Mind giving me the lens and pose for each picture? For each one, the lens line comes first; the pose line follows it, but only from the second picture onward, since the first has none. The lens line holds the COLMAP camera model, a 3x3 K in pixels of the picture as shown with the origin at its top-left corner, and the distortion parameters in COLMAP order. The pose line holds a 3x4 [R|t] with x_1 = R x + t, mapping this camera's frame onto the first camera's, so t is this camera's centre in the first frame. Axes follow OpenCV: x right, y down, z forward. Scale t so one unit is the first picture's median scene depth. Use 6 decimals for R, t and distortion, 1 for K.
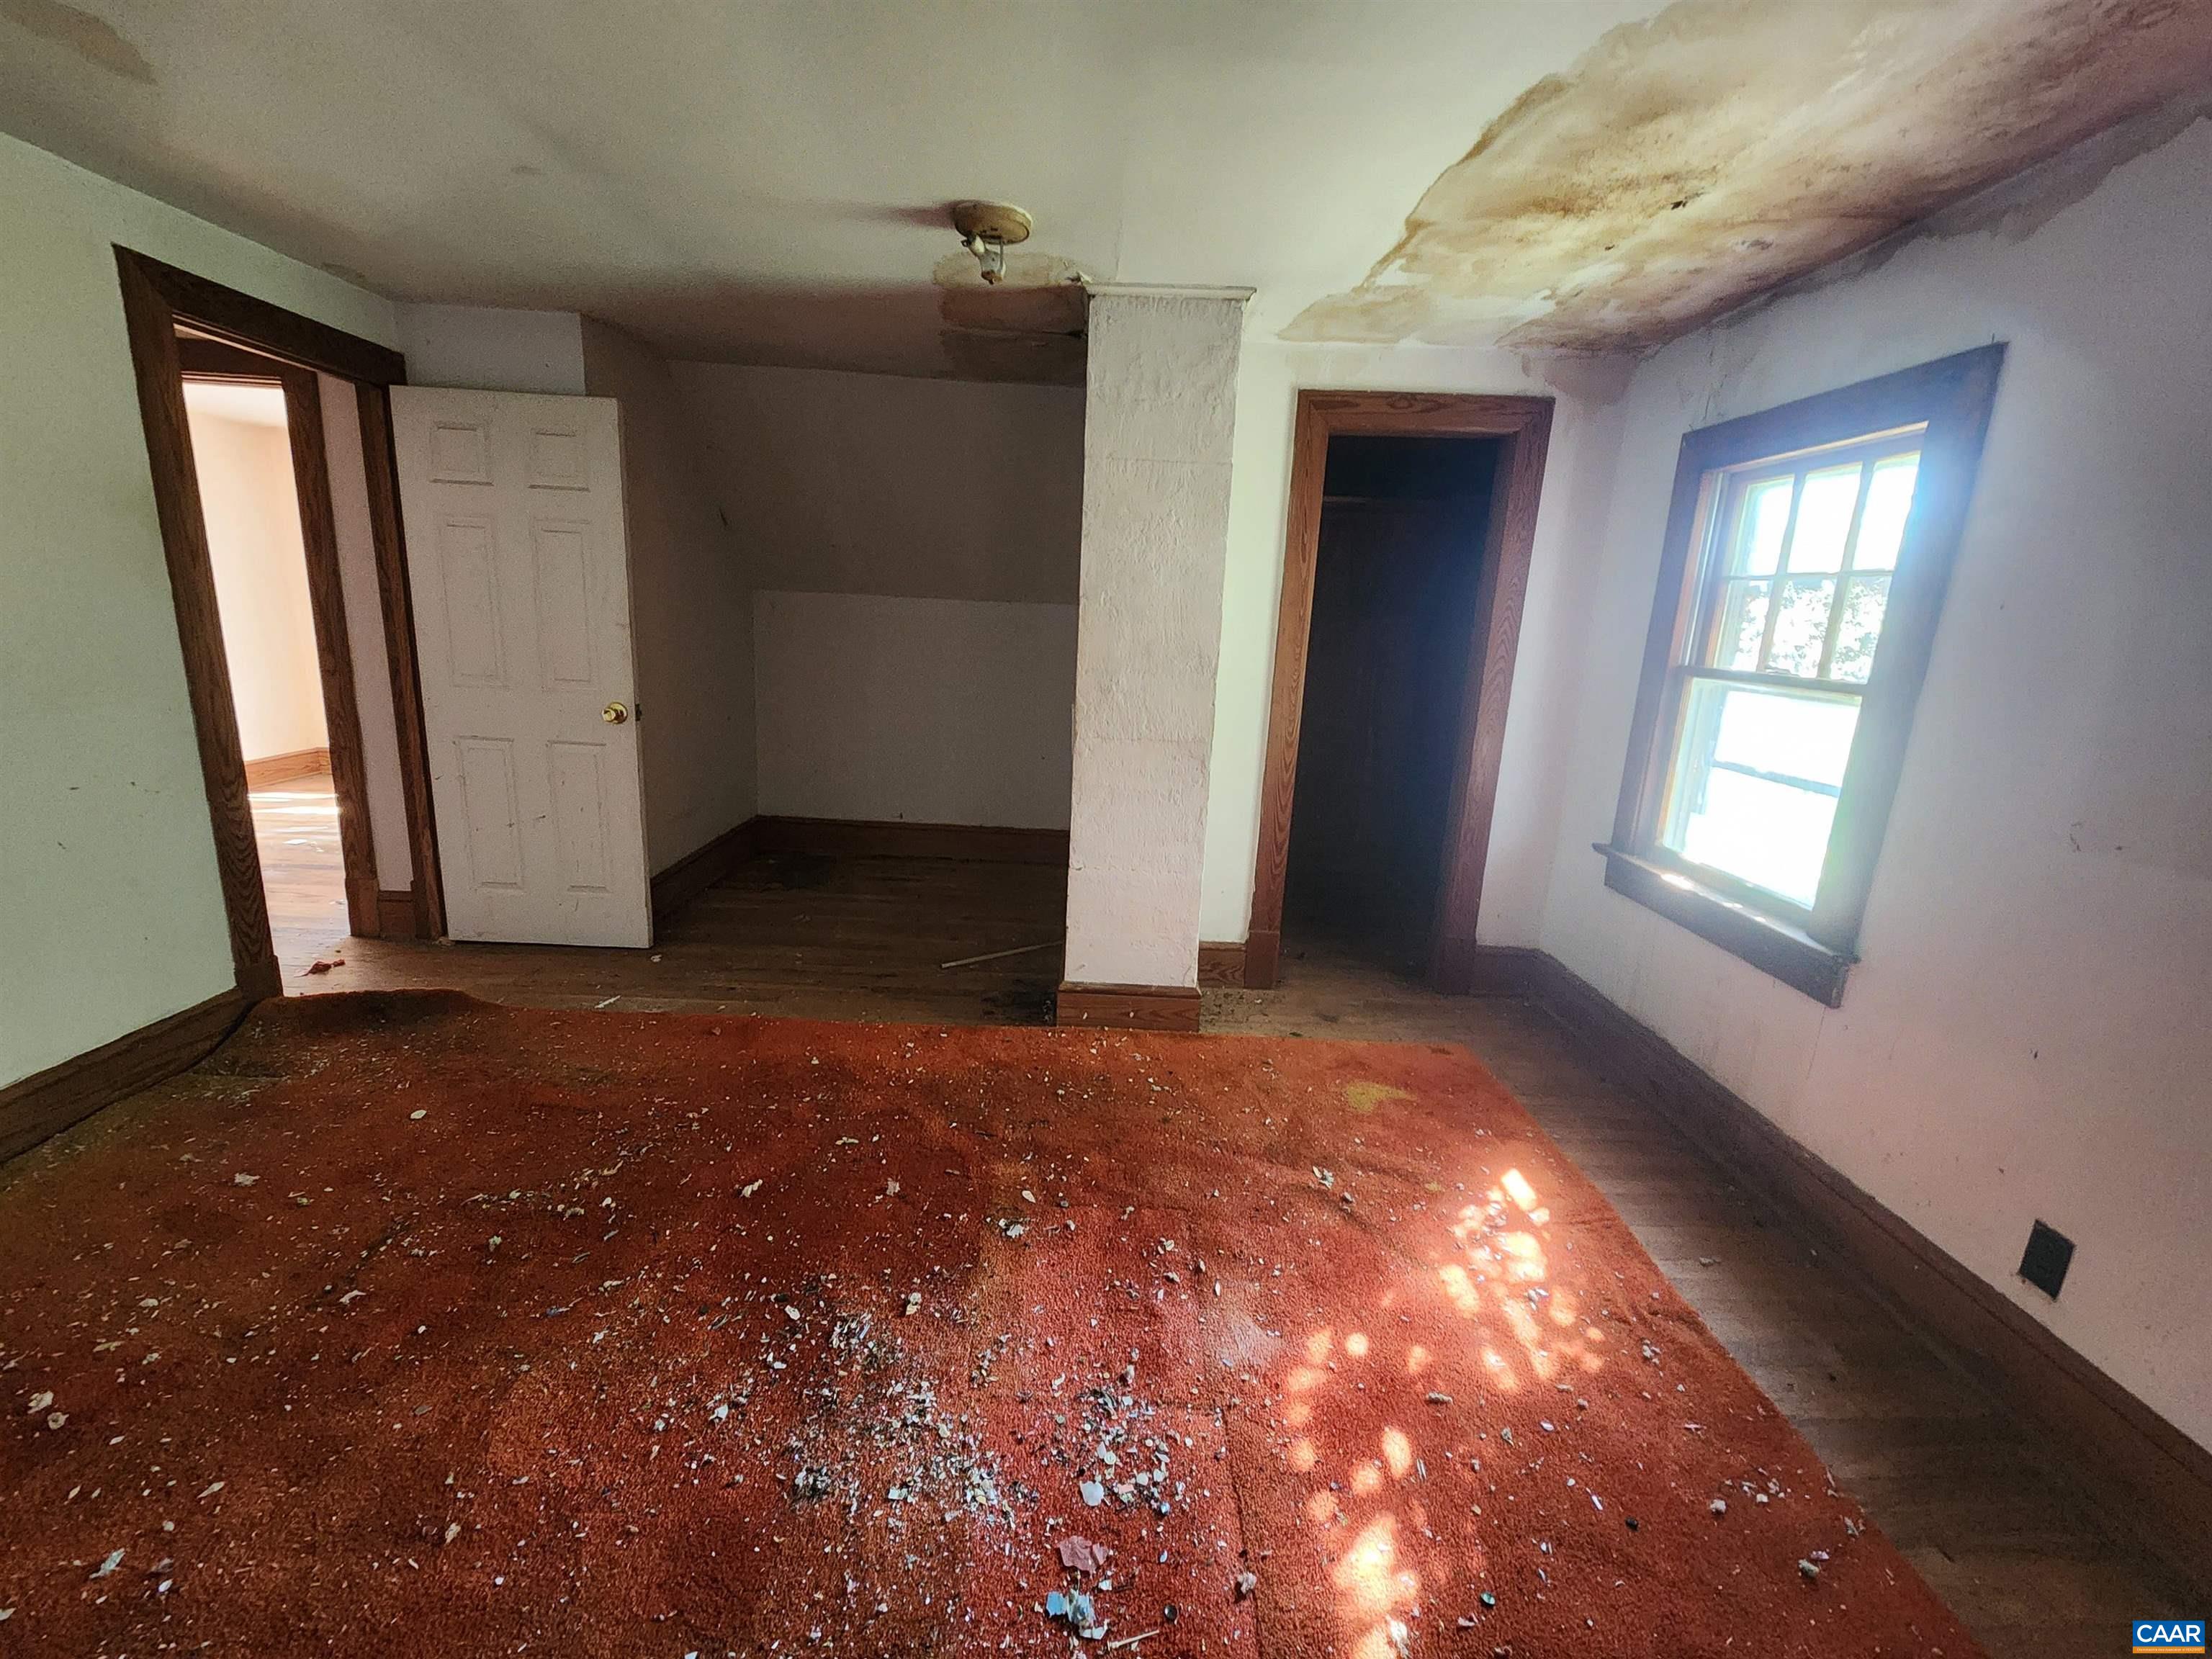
lens RADIAL K [[905.9, 0, 1101.0], [0, 905.9, 814.1], [0, 0, 1]] dist [-0.001535, -0.000439]
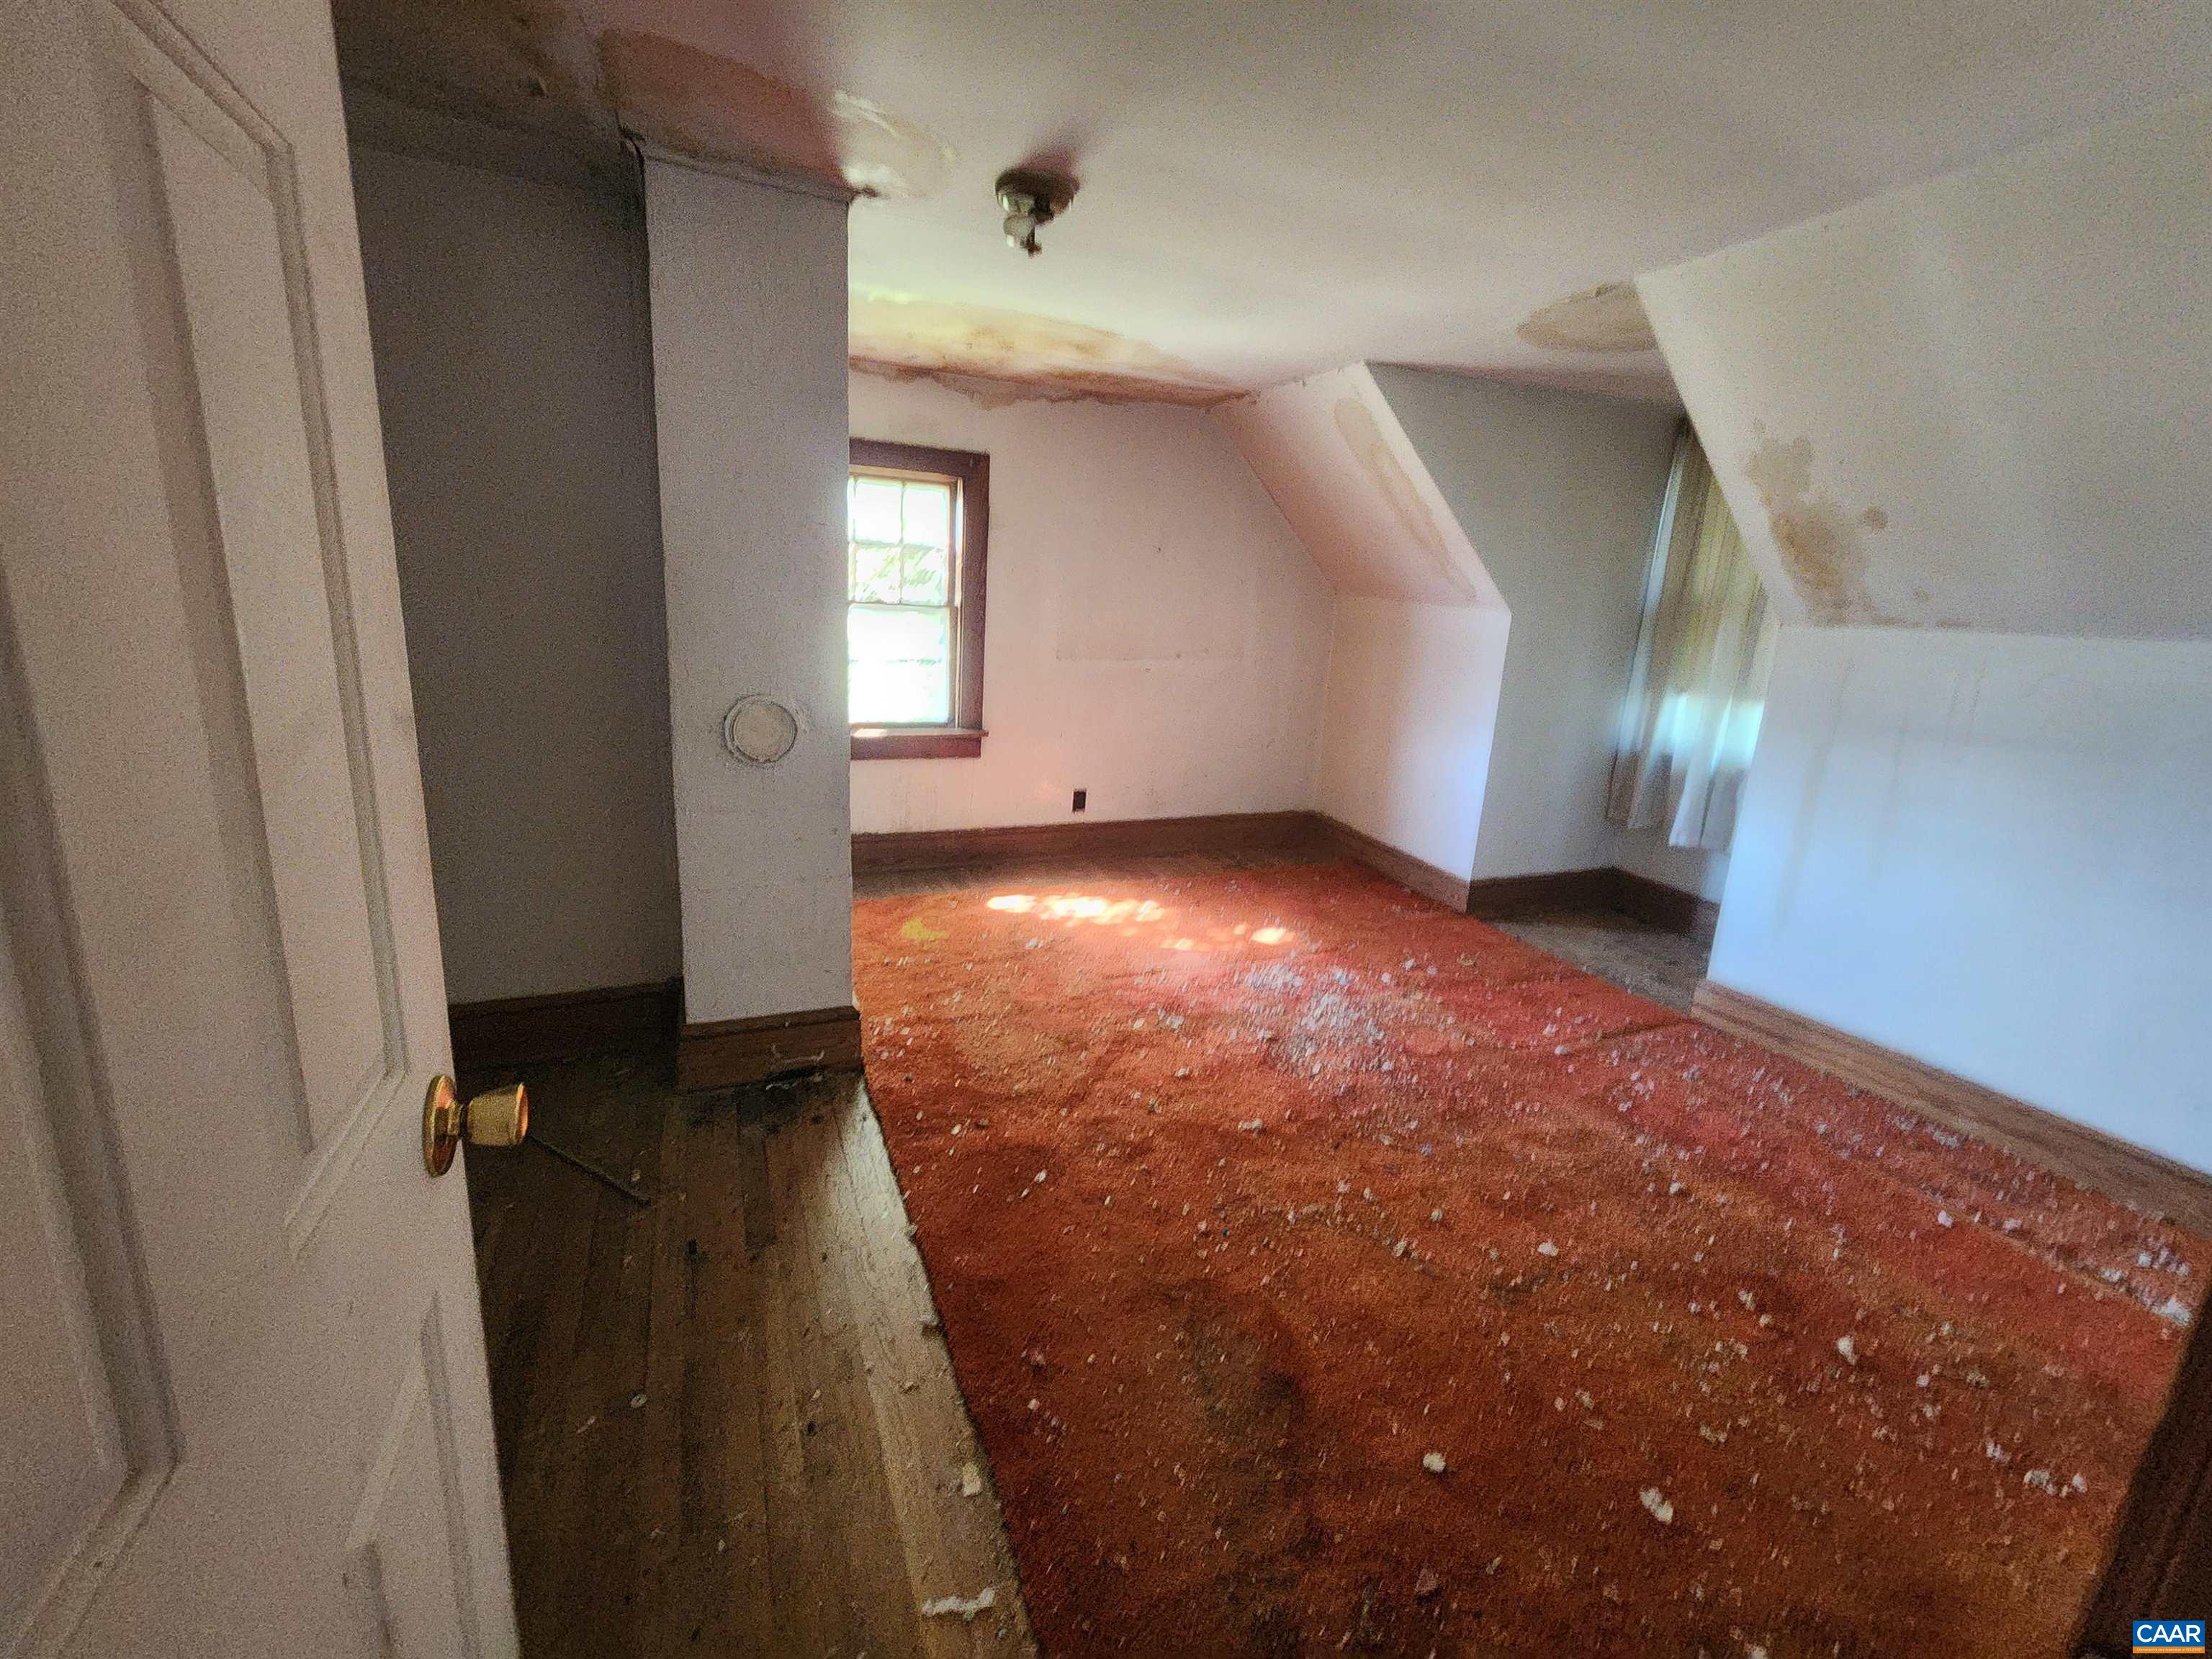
lens RADIAL K [[905.9, 0, 1101.0], [0, 905.9, 814.1], [0, 0, 1]] dist [-0.001535, -0.000439]
pose [[-0.376982, -0.287046, 0.880619, -1.392495], [0.128224, 0.925437, 0.356546, -0.444836], [-0.917302, 0.247328, -0.312067, 1.641738]]
